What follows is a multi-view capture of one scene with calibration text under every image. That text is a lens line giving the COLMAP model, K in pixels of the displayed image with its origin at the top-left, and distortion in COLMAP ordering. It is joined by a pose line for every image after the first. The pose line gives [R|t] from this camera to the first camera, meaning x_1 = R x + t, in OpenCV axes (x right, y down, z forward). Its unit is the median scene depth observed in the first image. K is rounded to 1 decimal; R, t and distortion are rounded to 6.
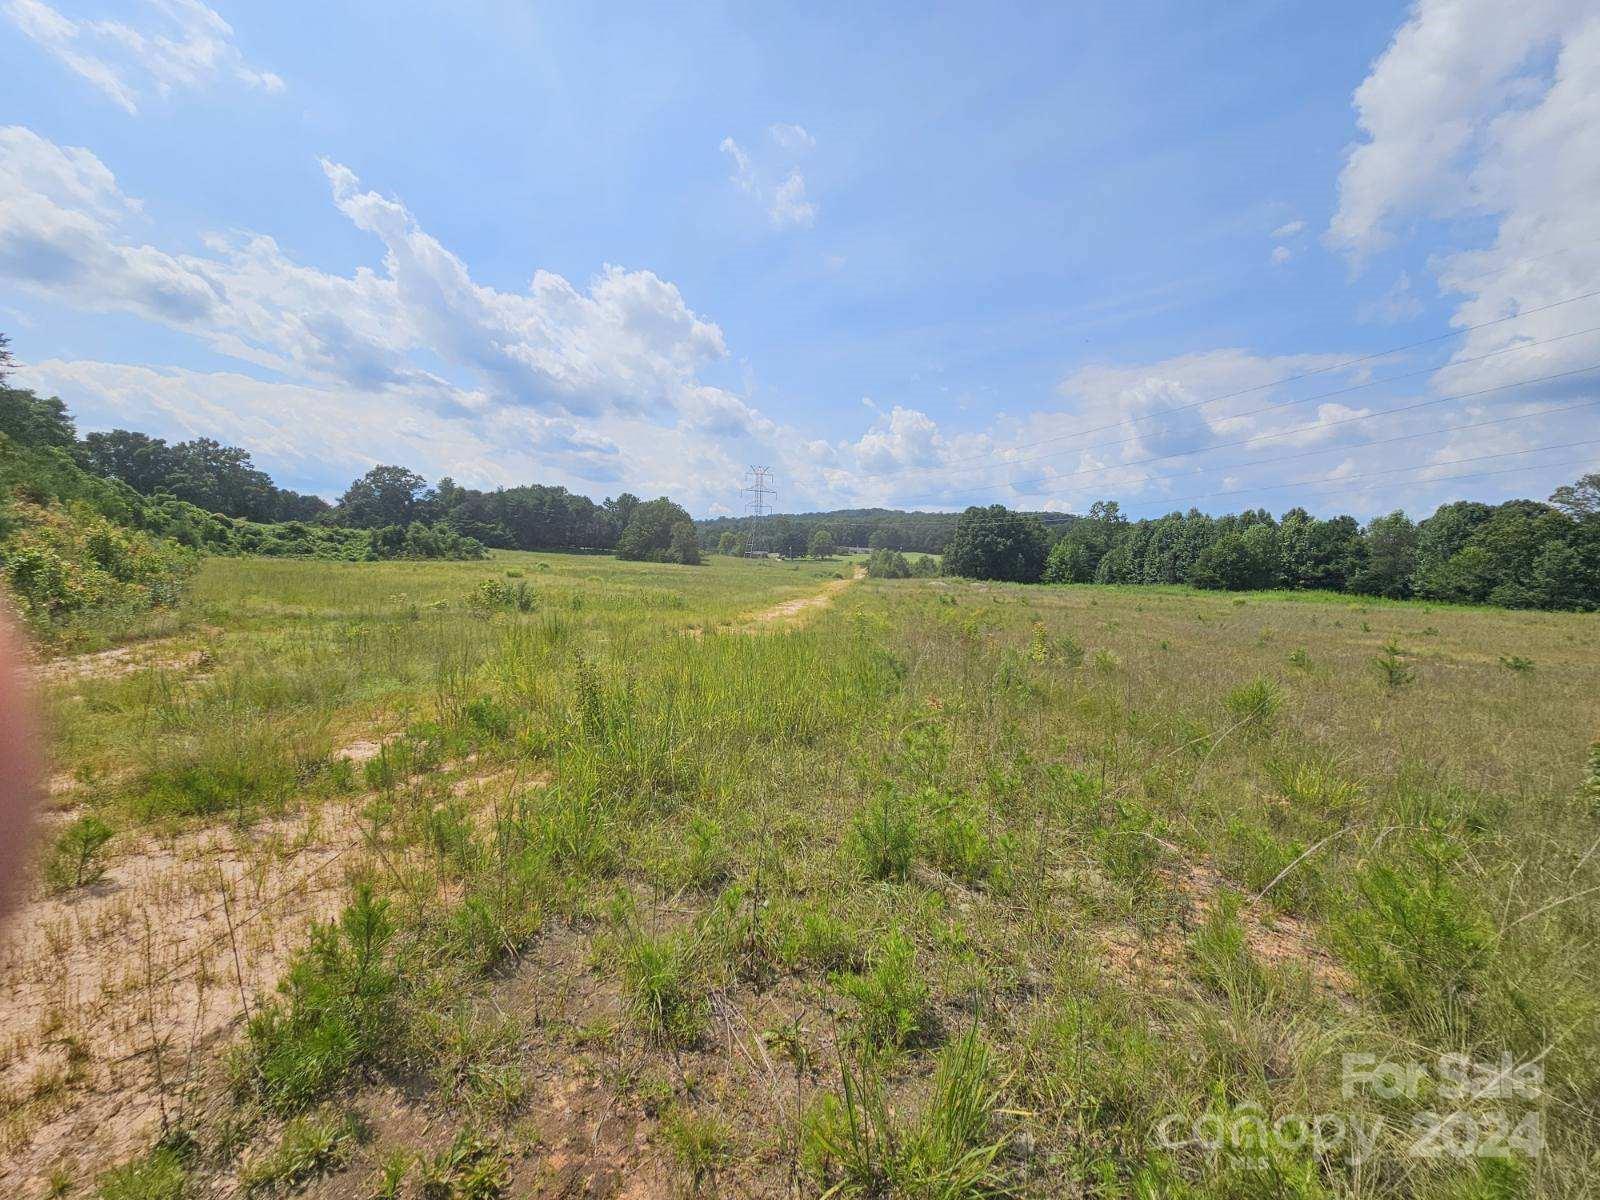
lens RADIAL K [[660.4, 0, 792.2], [0, 660.4, 569.0], [0, 0, 1]] dist [0.001517, -0.000683]
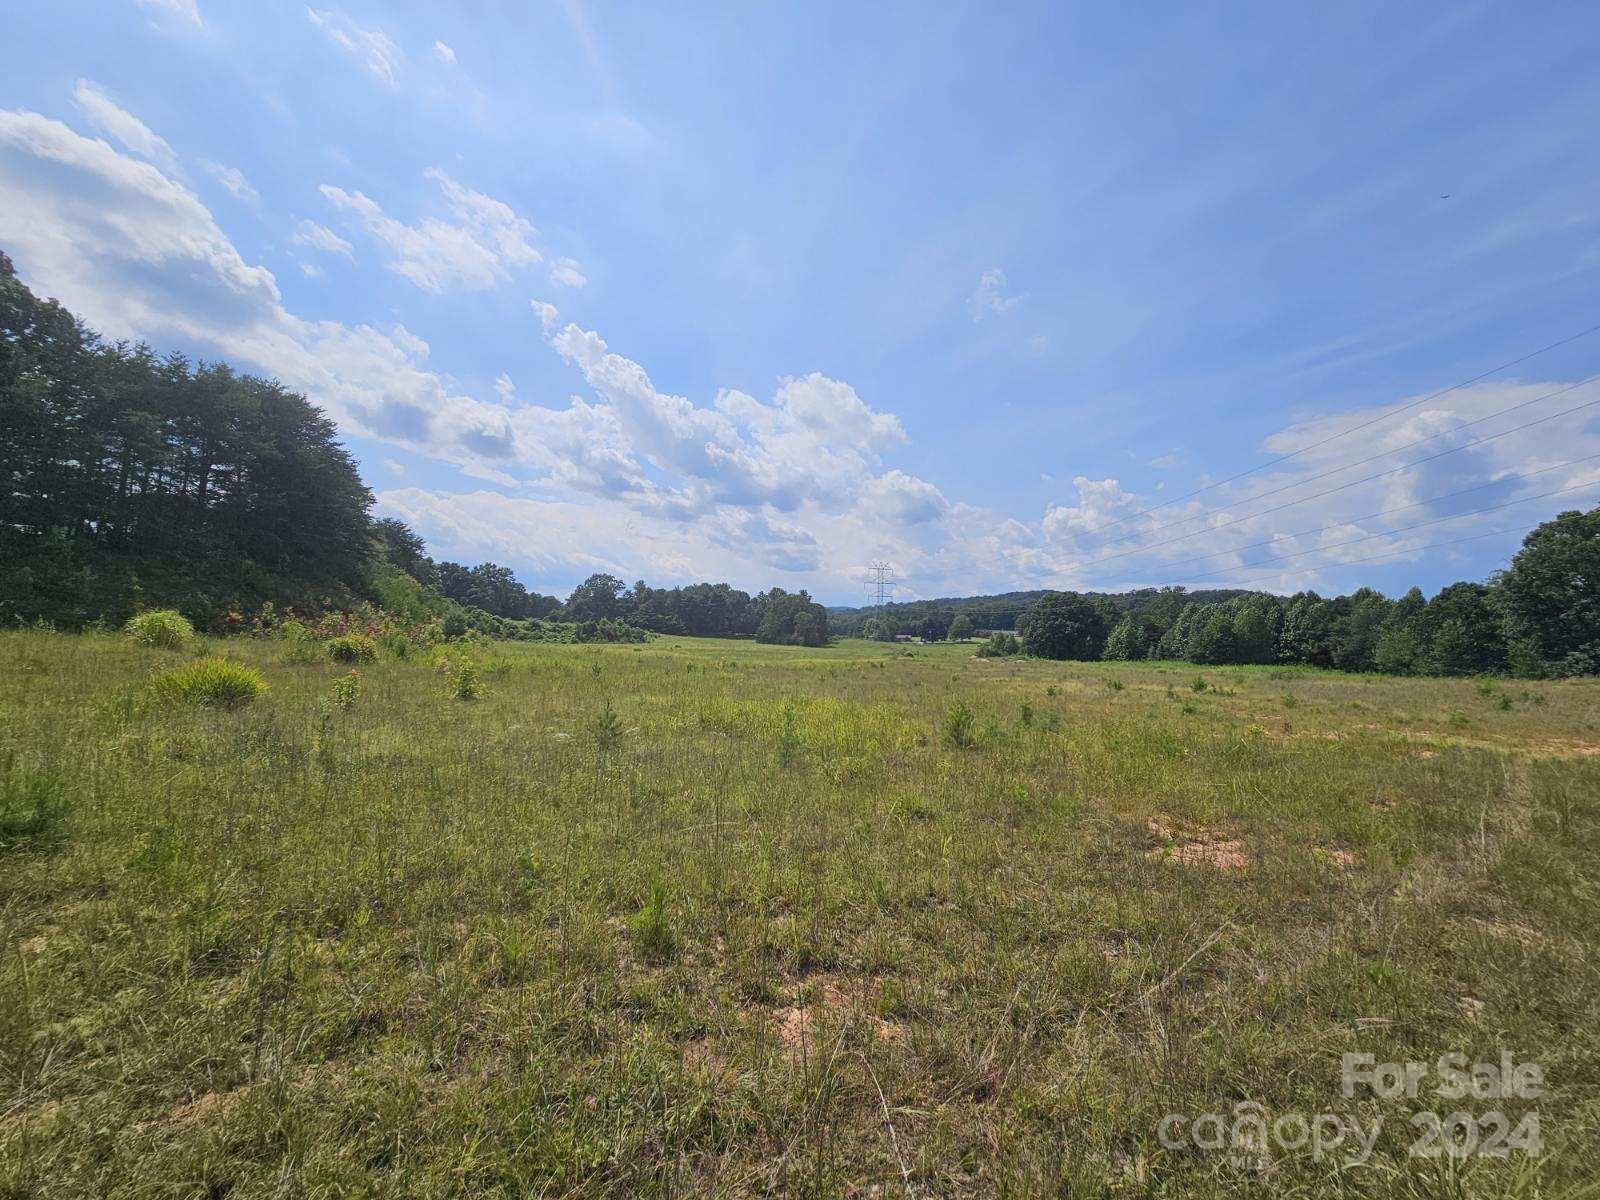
lens RADIAL K [[660.4, 0, 787.9], [0, 660.4, 582.9], [0, 0, 1]] dist [0.001517, -0.000683]
pose [[0.958372, -0.032272, -0.283692, 0.139828], [0.001903, 0.994292, -0.106681, 0.005974], [0.285515, 0.101700, 0.952963, -0.172730]]
